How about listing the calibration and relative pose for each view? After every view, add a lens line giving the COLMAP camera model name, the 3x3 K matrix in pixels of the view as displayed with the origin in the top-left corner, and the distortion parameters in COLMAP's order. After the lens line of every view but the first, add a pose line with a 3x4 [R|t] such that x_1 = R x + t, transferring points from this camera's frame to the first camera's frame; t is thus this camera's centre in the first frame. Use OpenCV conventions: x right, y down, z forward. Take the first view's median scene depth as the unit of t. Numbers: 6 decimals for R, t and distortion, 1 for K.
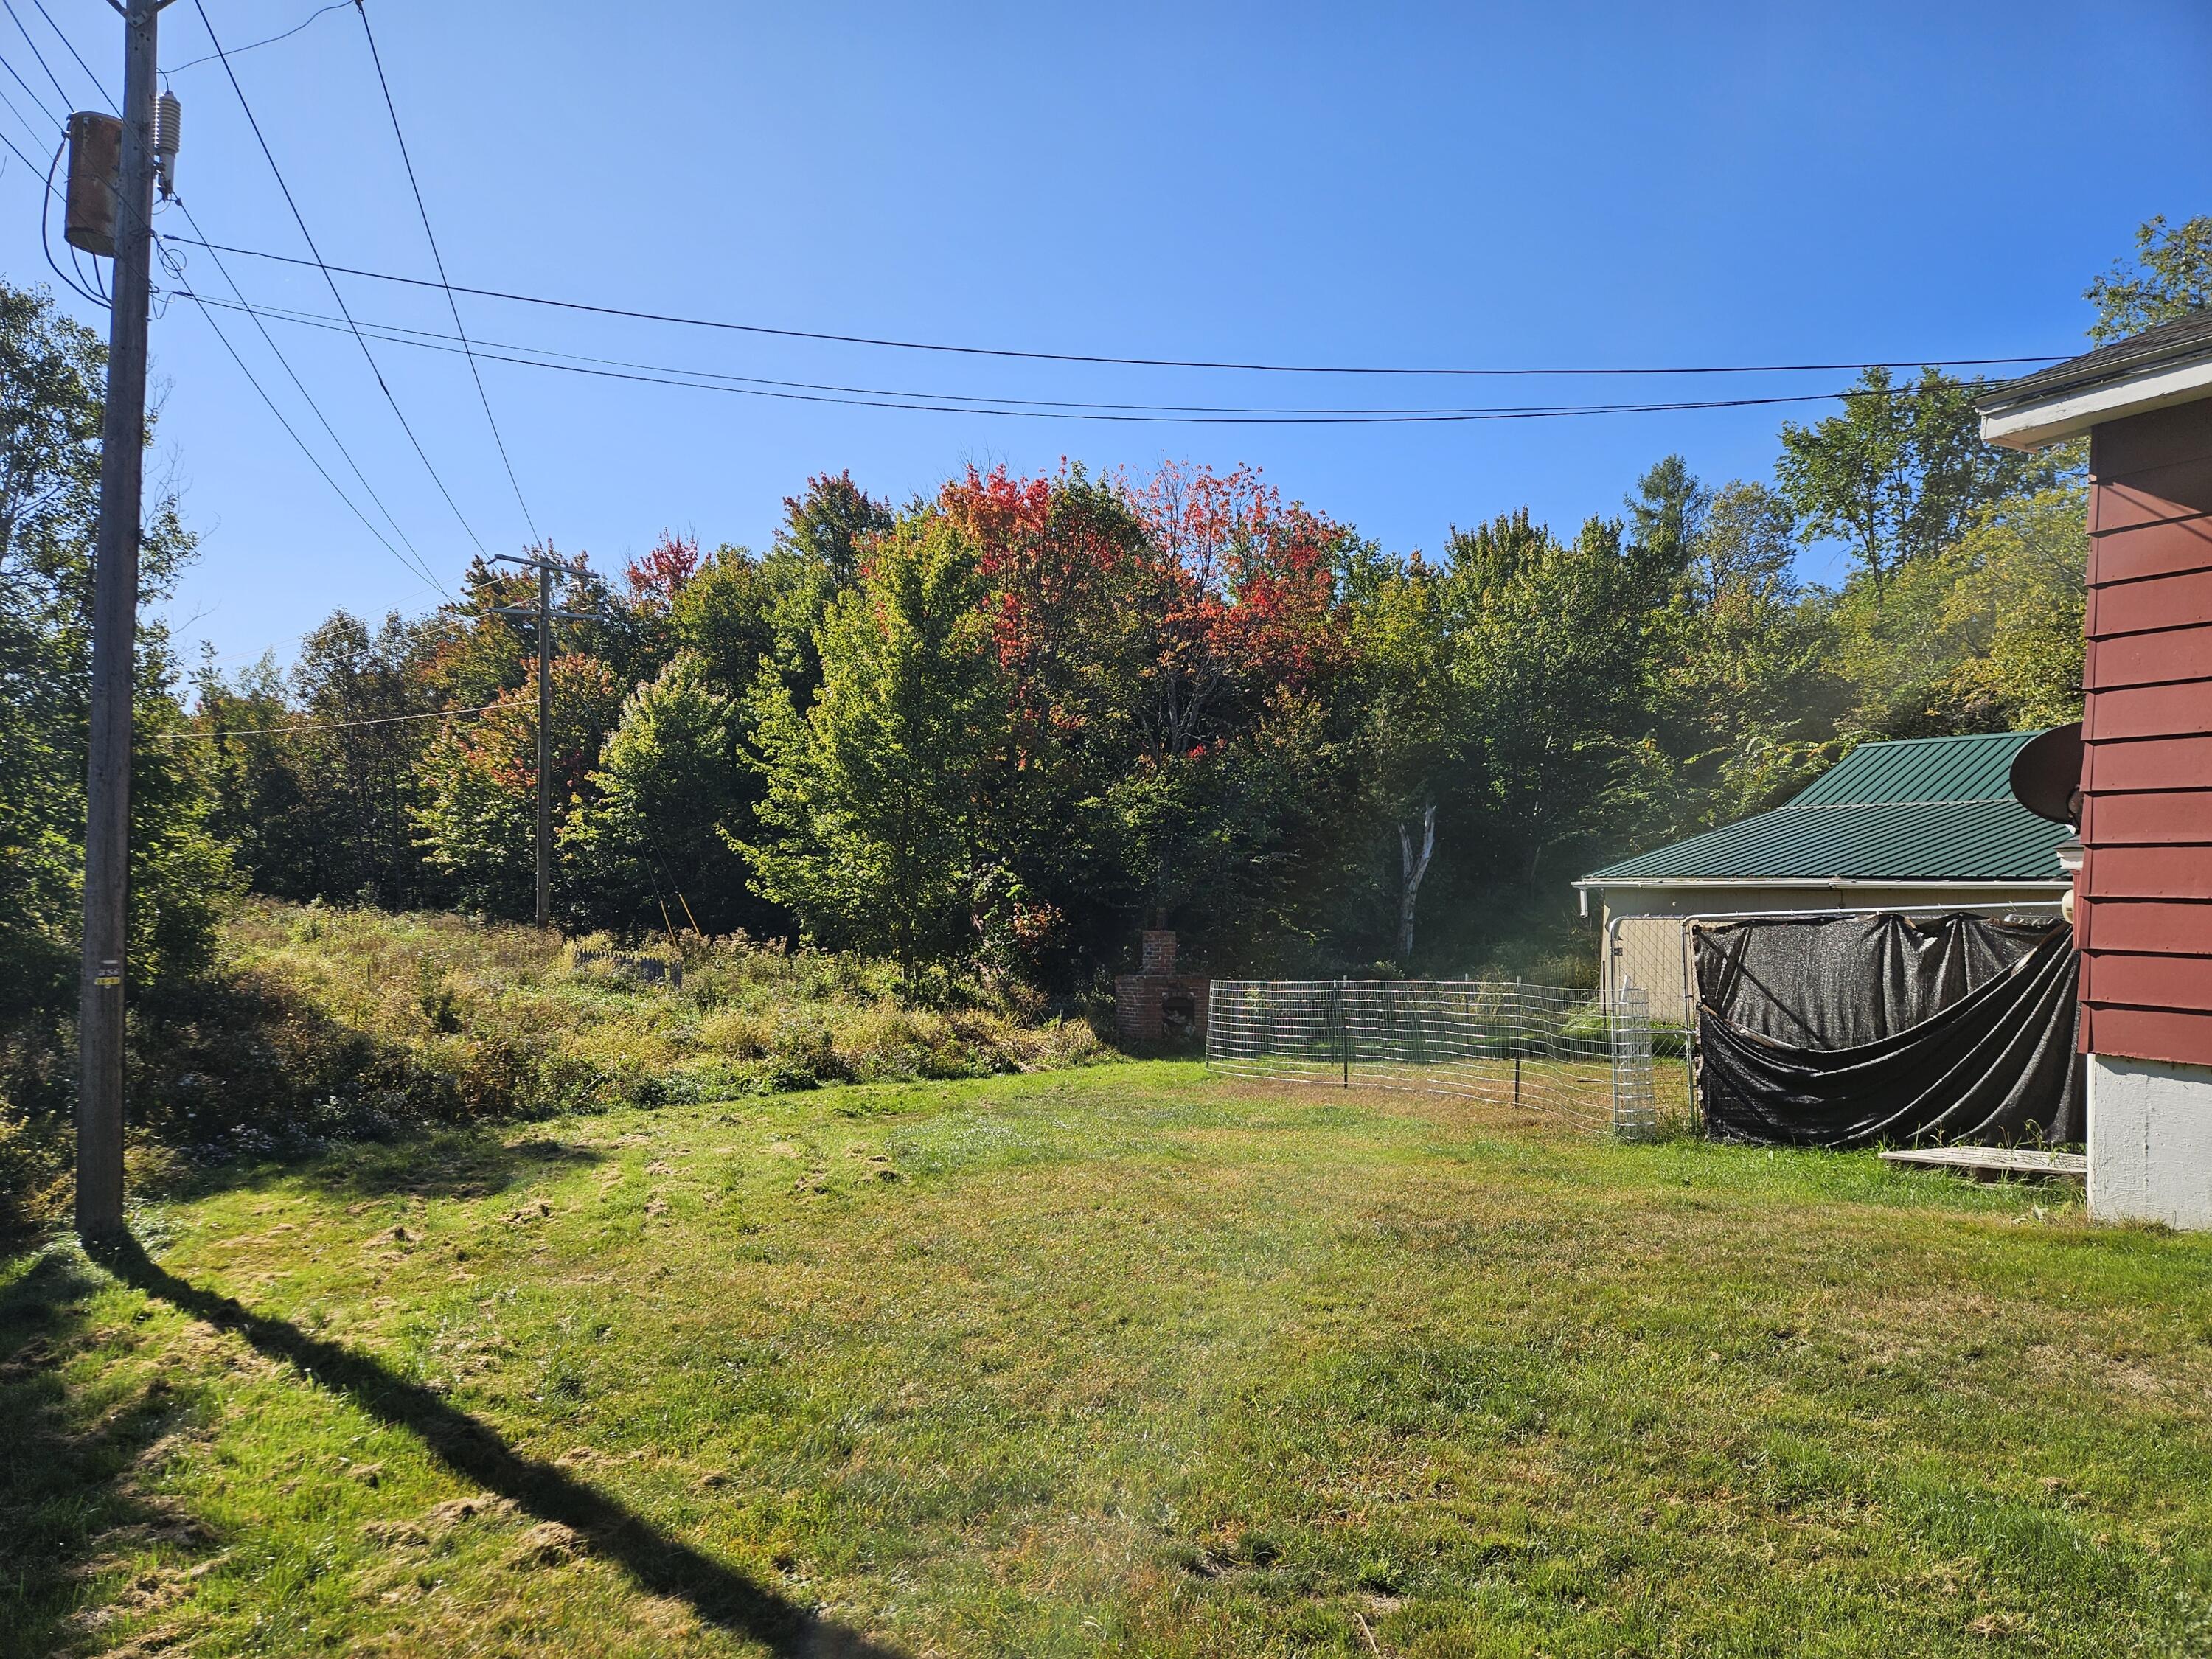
lens RADIAL K [[1417.0, 0, 1112.1], [0, 1417.0, 889.3], [0, 0, 1]] dist [0.055370, -0.066152]
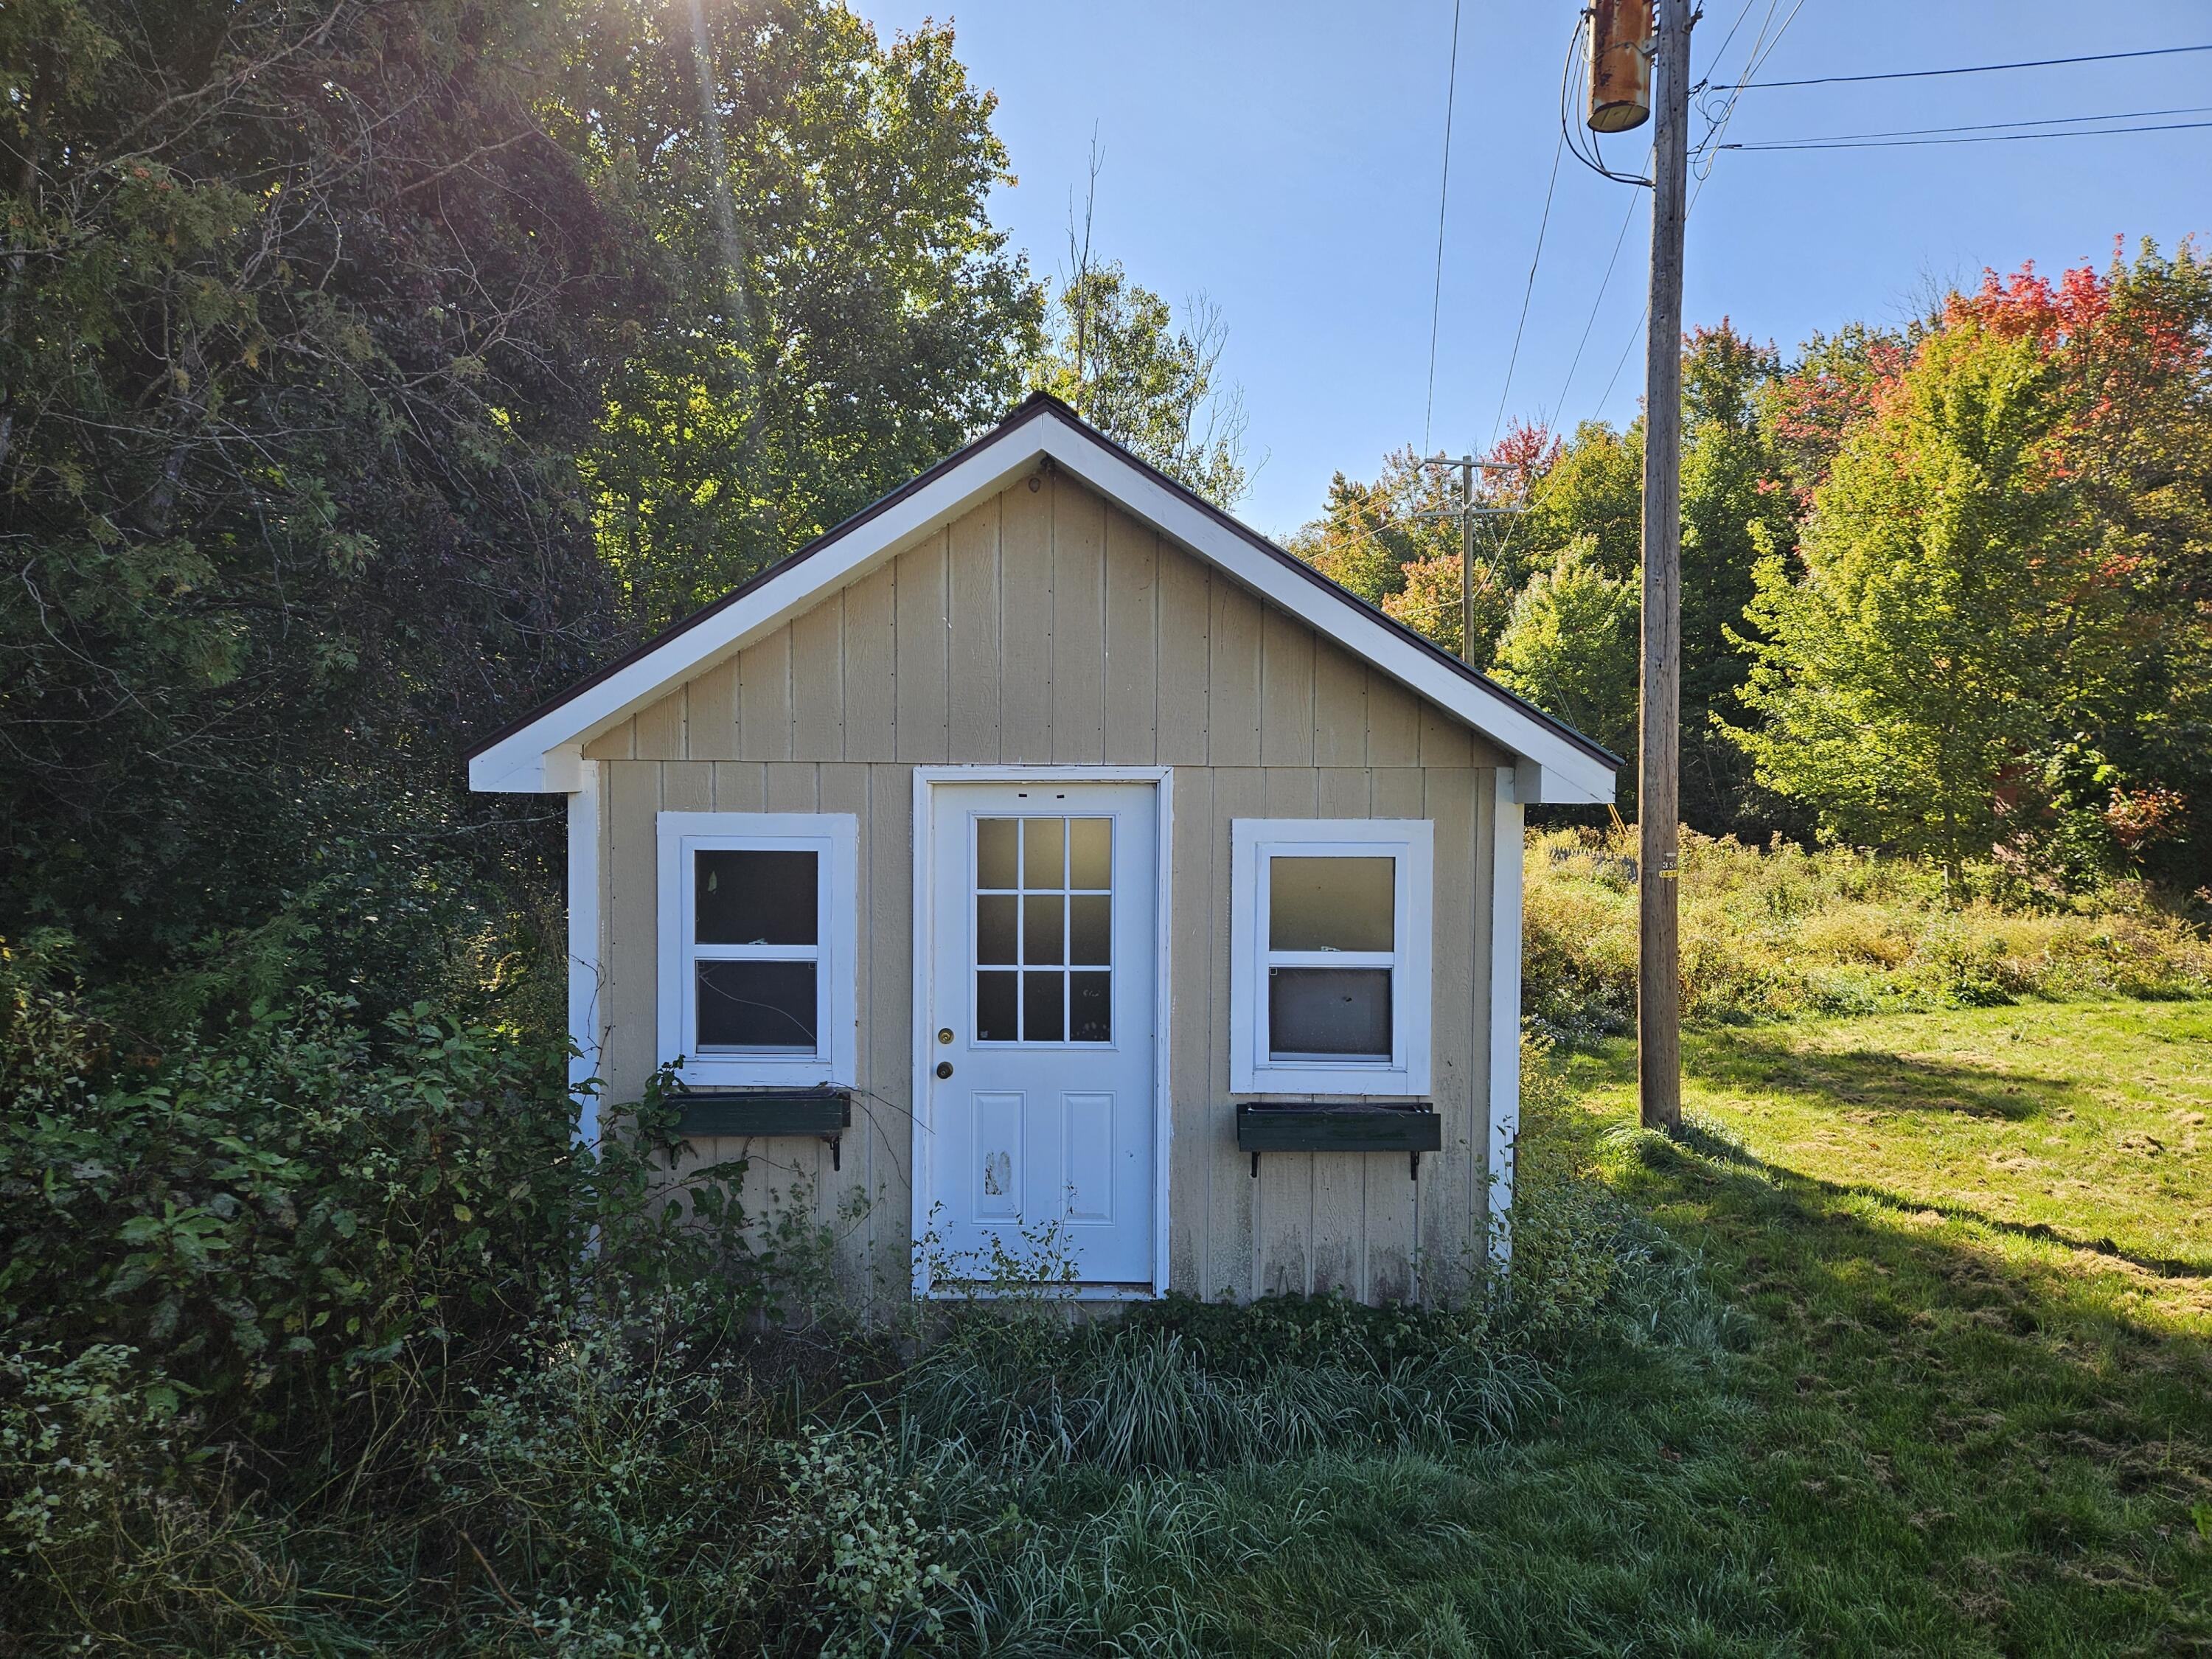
lens RADIAL K [[1417.0, 0, 1112.1], [0, 1417.0, 889.3], [0, 0, 1]] dist [0.055370, -0.066152]
pose [[0.867463, 0.010088, -0.497399, -0.146102], [0.025610, 0.997563, 0.064897, -0.000284], [0.496842, -0.069034, 0.865091, -0.012804]]
